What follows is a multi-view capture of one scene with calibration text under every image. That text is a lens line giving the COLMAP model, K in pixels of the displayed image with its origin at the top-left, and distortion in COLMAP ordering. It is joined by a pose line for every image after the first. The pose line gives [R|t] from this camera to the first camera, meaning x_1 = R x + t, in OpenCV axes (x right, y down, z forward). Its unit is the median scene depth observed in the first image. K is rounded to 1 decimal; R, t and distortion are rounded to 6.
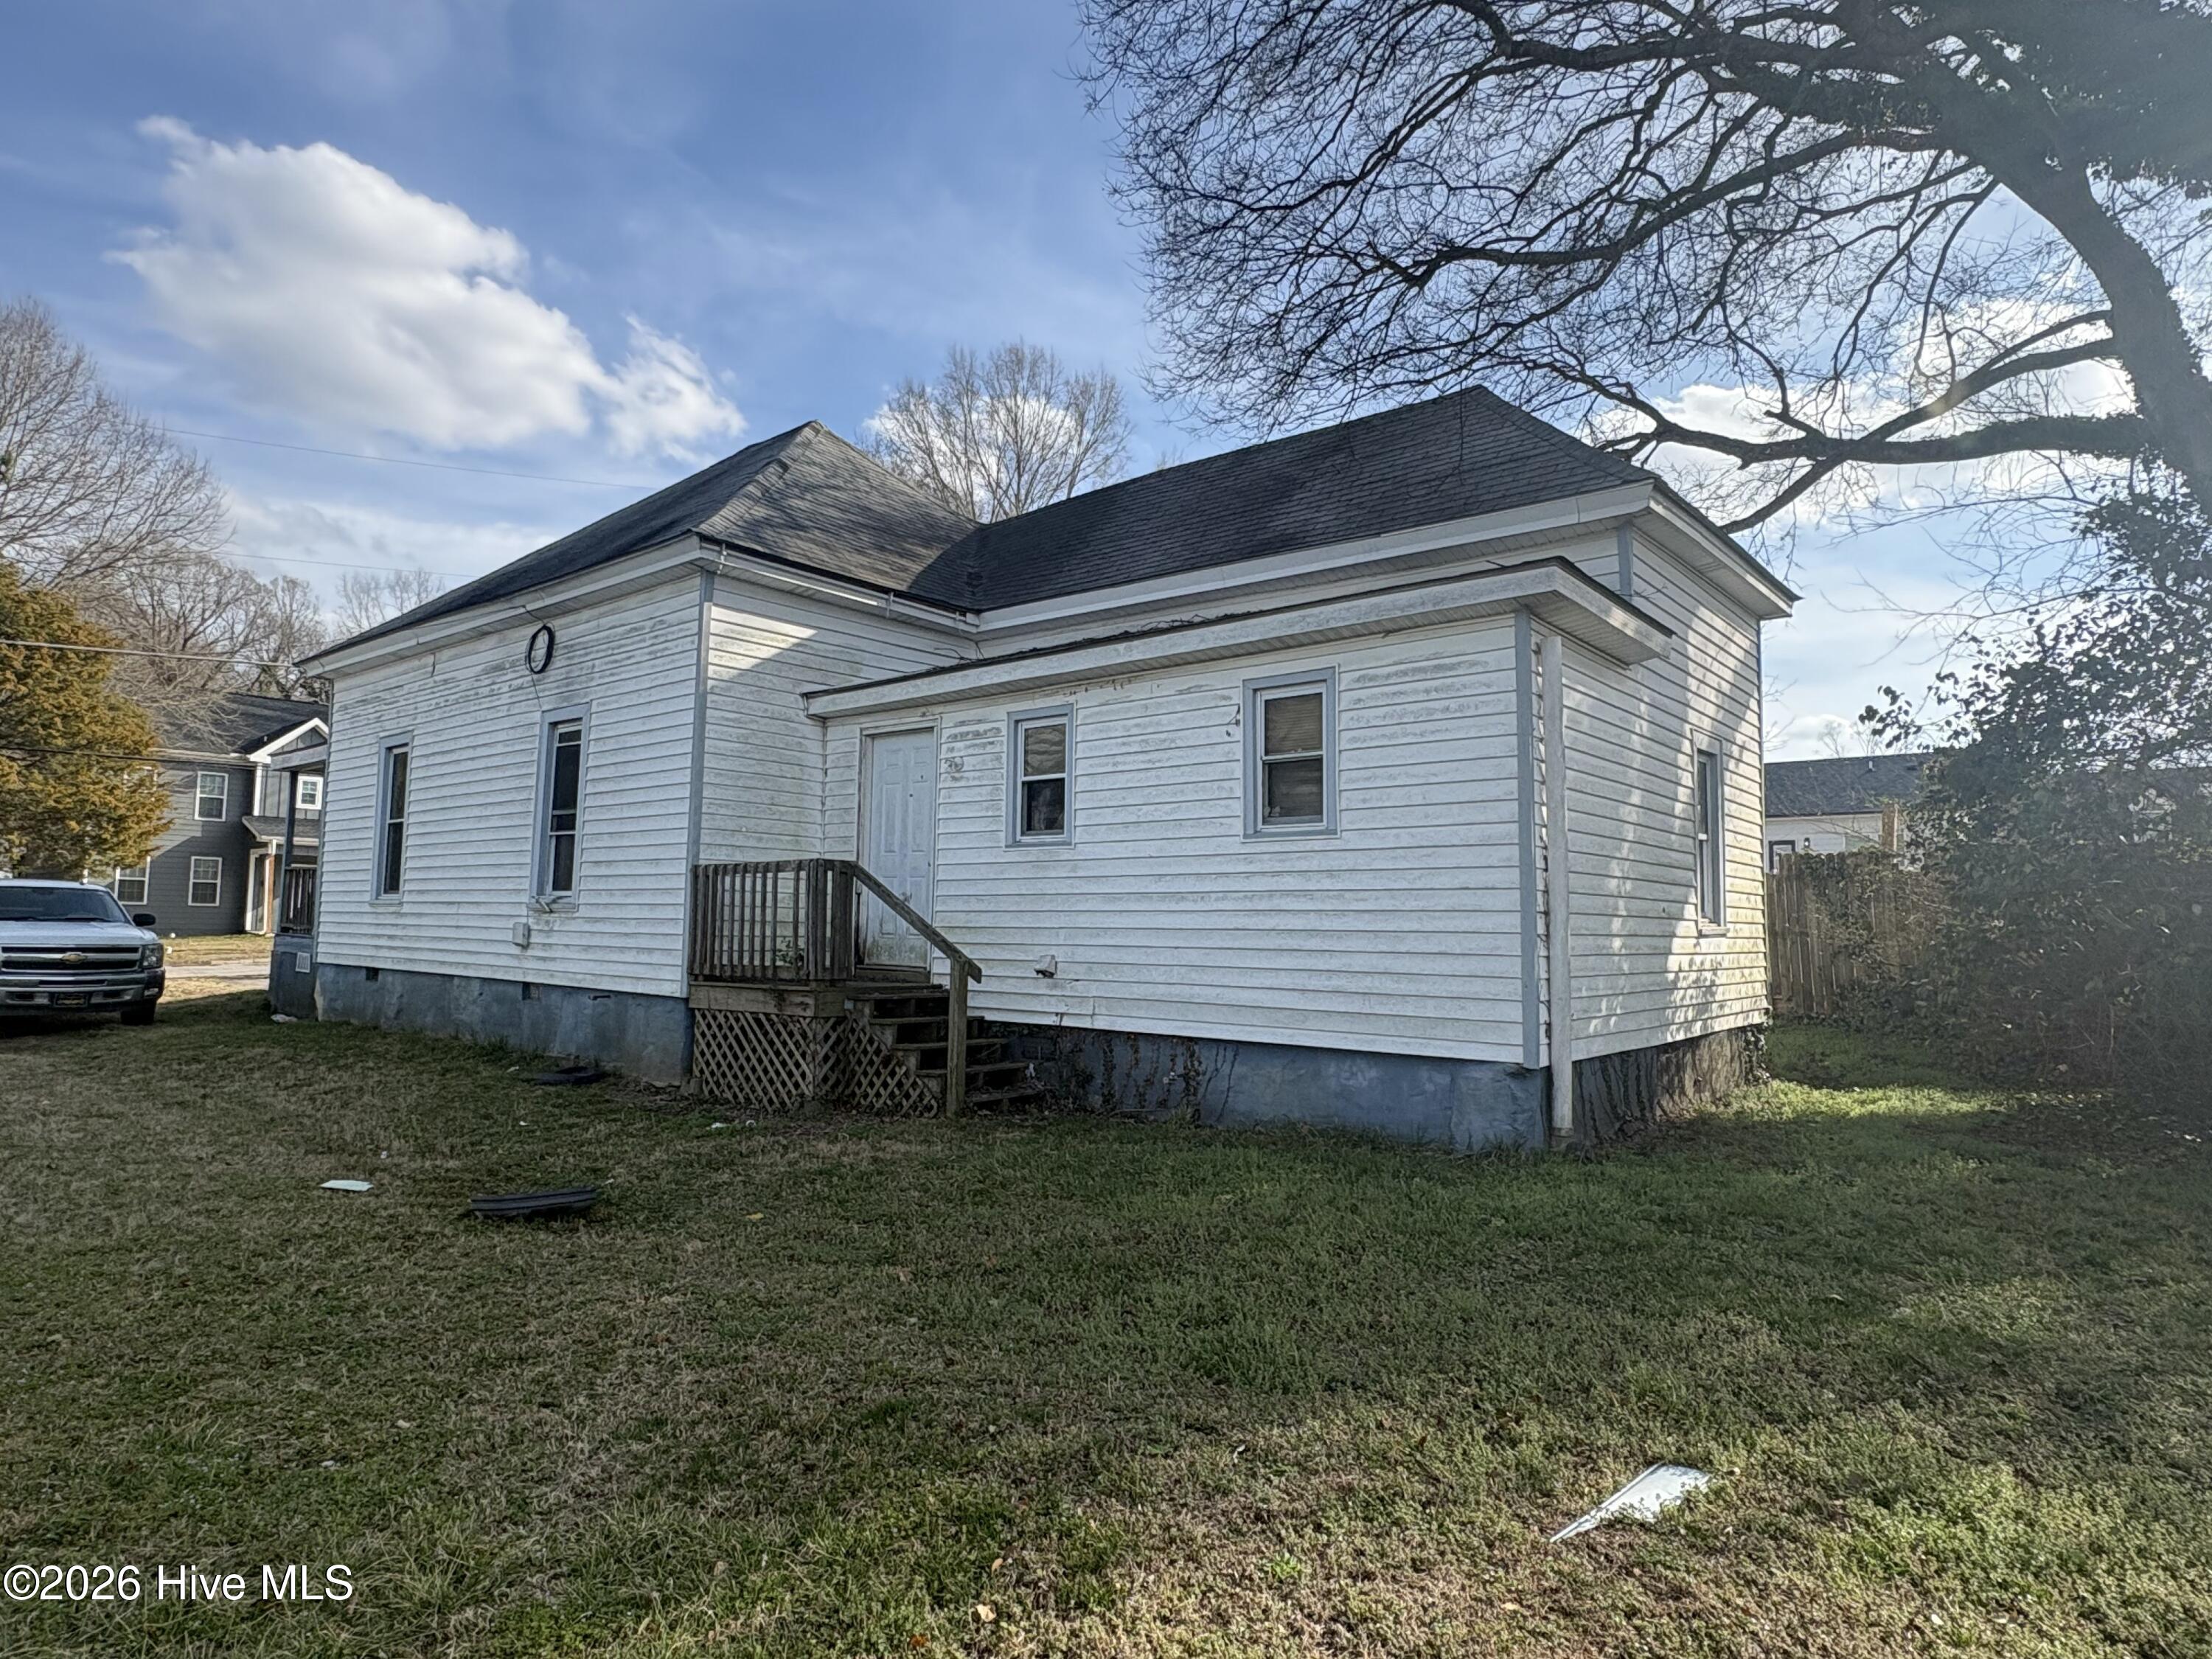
lens RADIAL K [[1263.3, 0, 1108.5], [0, 1263.3, 825.1], [0, 0, 1]] dist [0.000437, 0.000054]
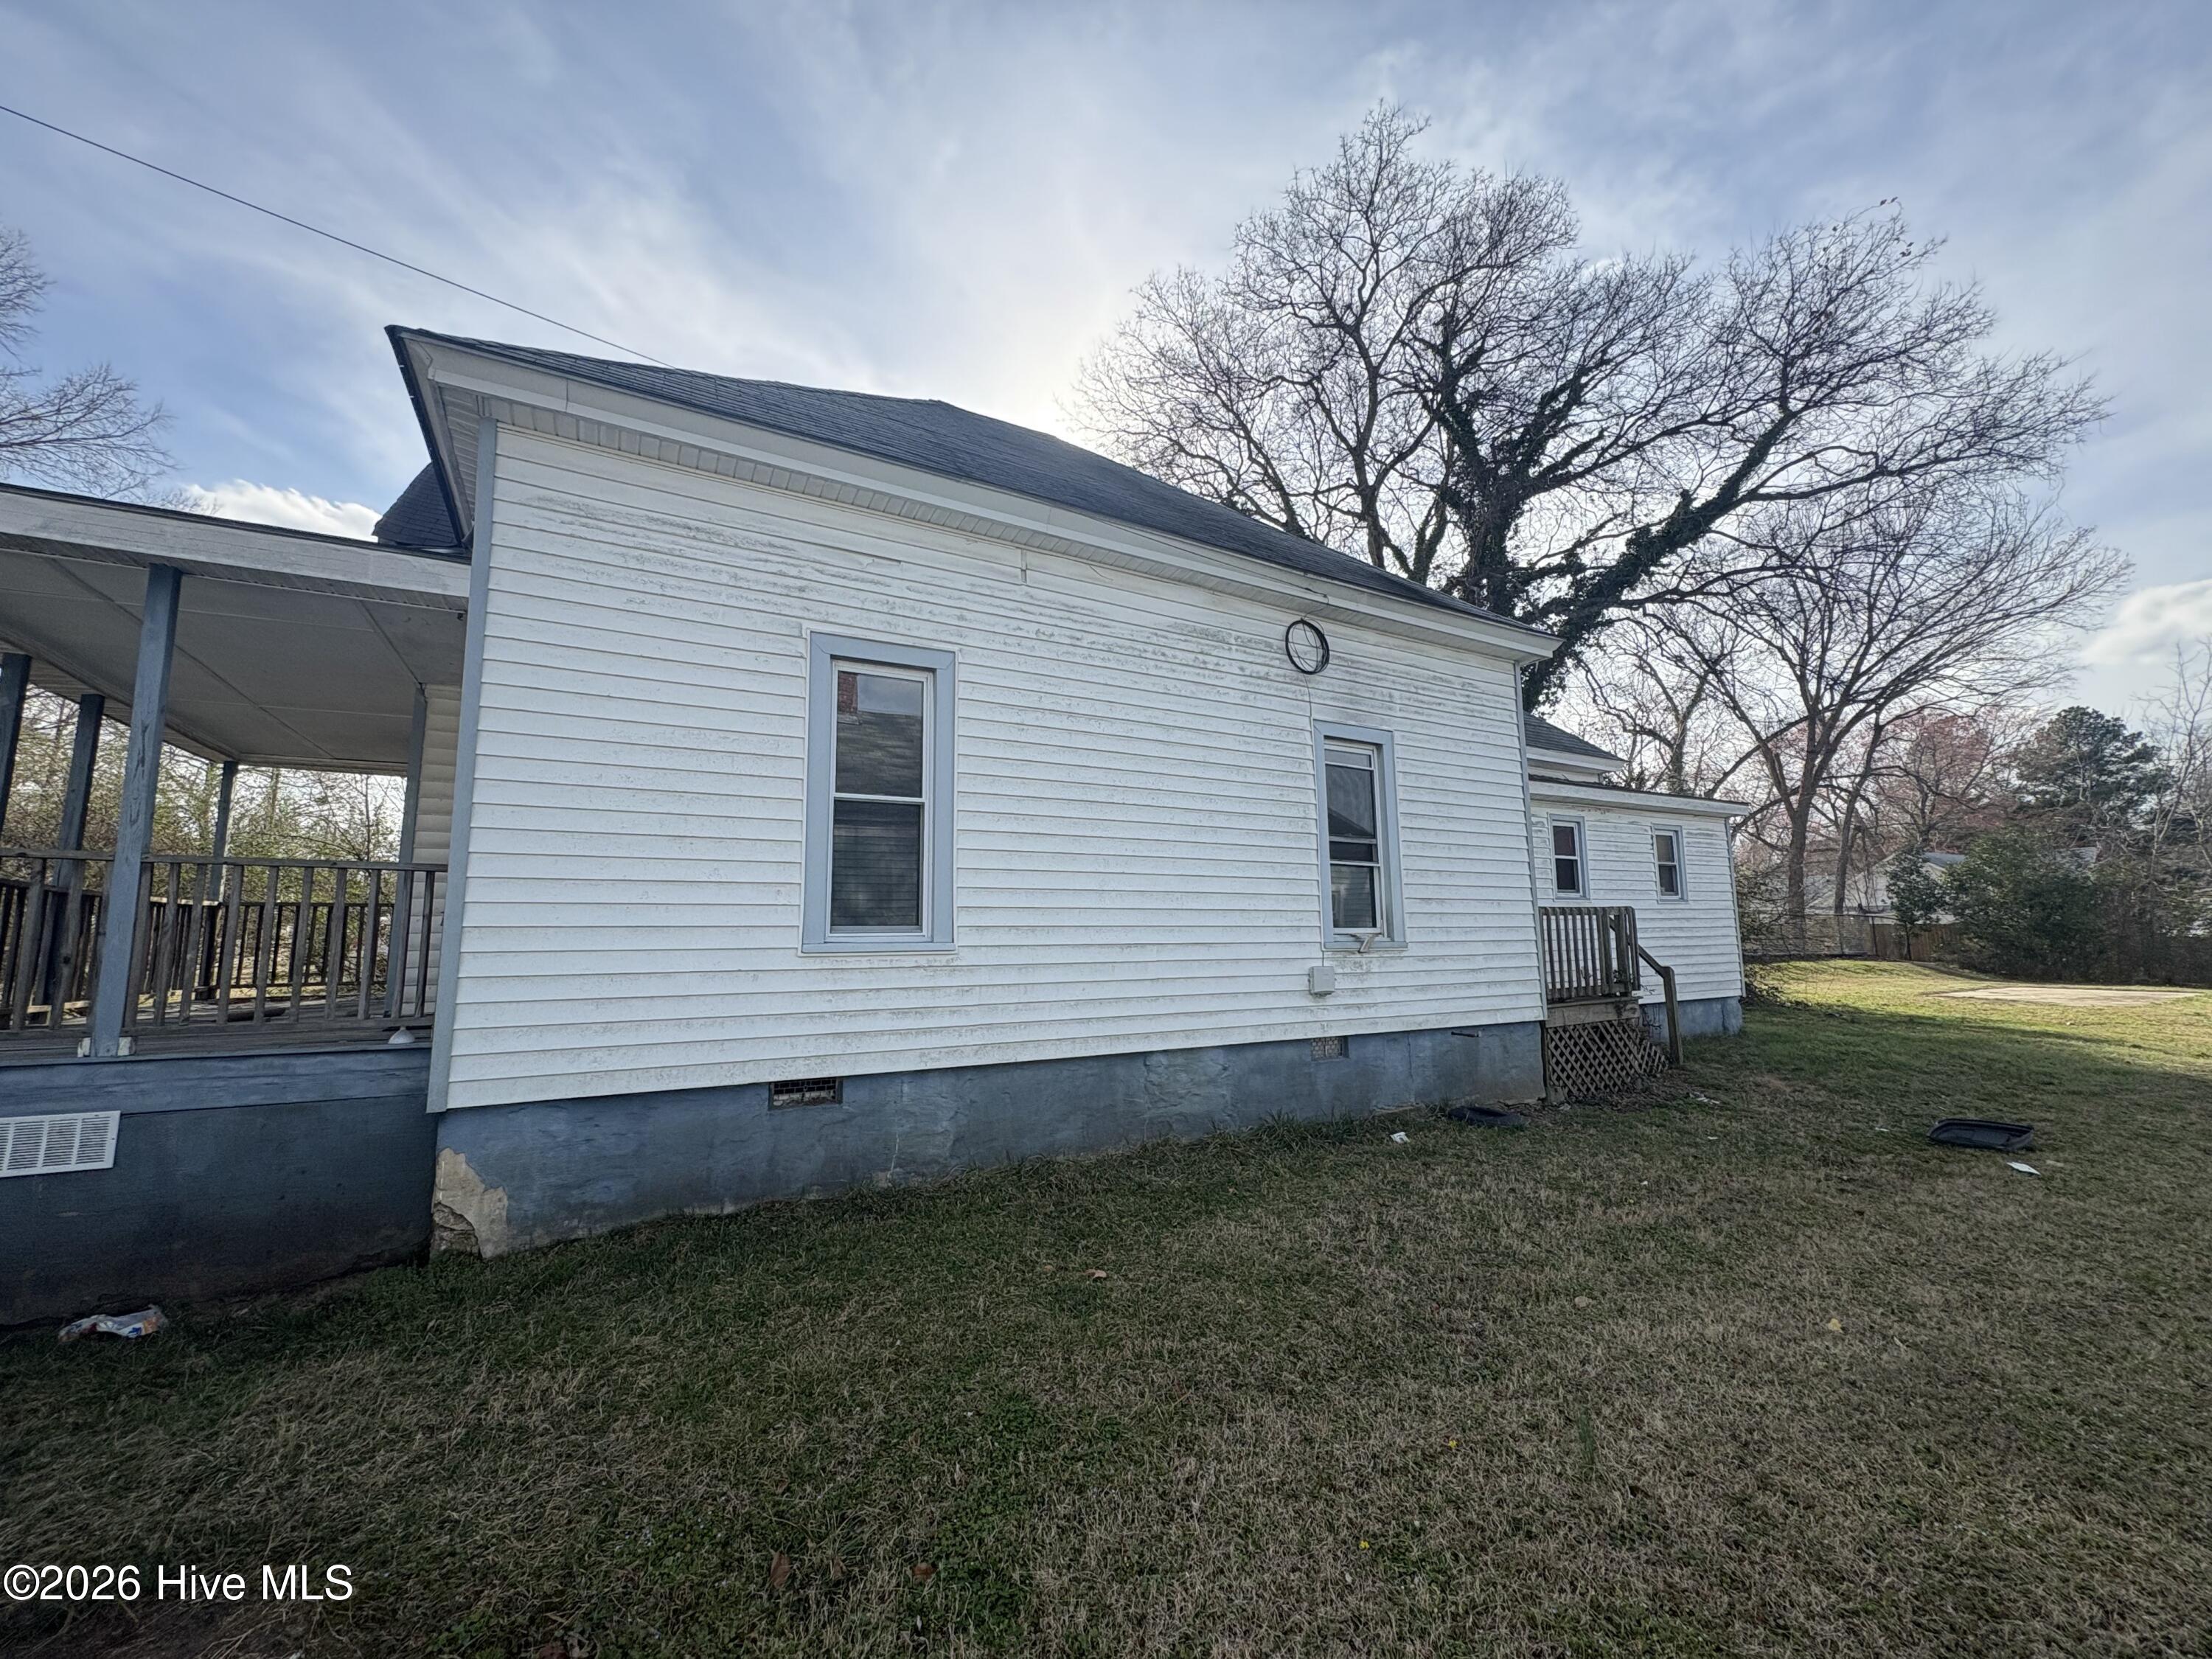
lens RADIAL K [[890.7, 0, 1109.7], [0, 890.7, 826.7], [0, 0, 1]] dist [-0.000423, 0.000001]
pose [[0.333771, 0.090158, 0.938333, -1.289665], [-0.064942, 0.995250, -0.072527, 0.043435], [-0.940415, -0.036730, 0.338041, 1.119029]]
